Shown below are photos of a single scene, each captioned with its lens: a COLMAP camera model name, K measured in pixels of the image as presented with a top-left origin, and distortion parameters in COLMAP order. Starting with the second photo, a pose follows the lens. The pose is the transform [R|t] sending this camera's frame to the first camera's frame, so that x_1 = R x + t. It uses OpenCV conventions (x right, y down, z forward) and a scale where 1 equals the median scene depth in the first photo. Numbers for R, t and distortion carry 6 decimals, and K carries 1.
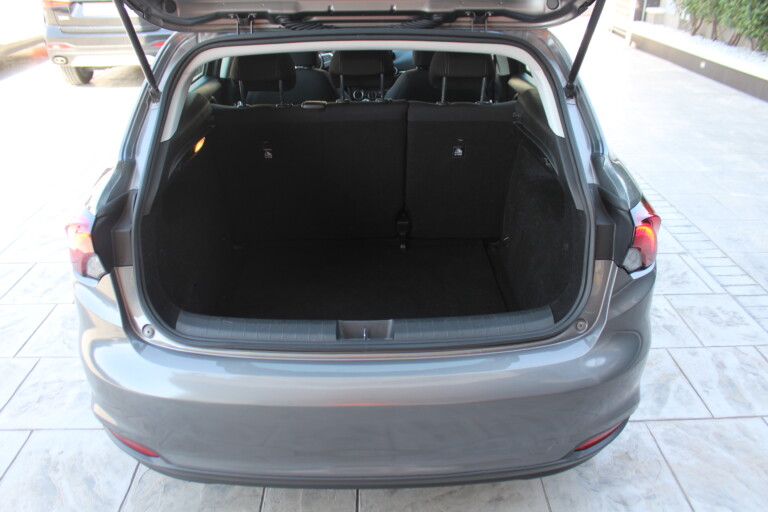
lens RADIAL K [[638.0, 0, 376.4], [0, 638.0, 256.9], [0, 0, 1]] dist [-0.174063, 0.140511]
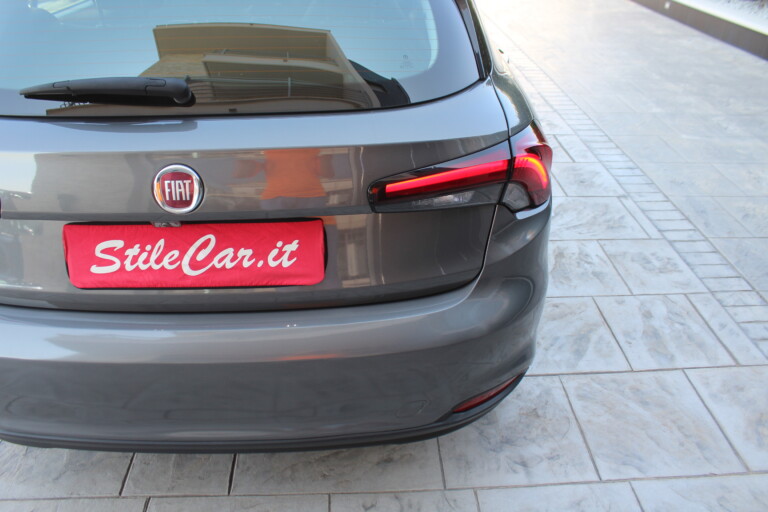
lens RADIAL K [[638.0, 0, 376.4], [0, 638.0, 256.9], [0, 0, 1]] dist [-0.174063, 0.140511]
pose [[0.999143, -0.004341, 0.041174, 0.118513], [0.000911, 0.996553, 0.082957, 0.010560], [-0.041392, -0.082848, 0.995702, 0.082563]]
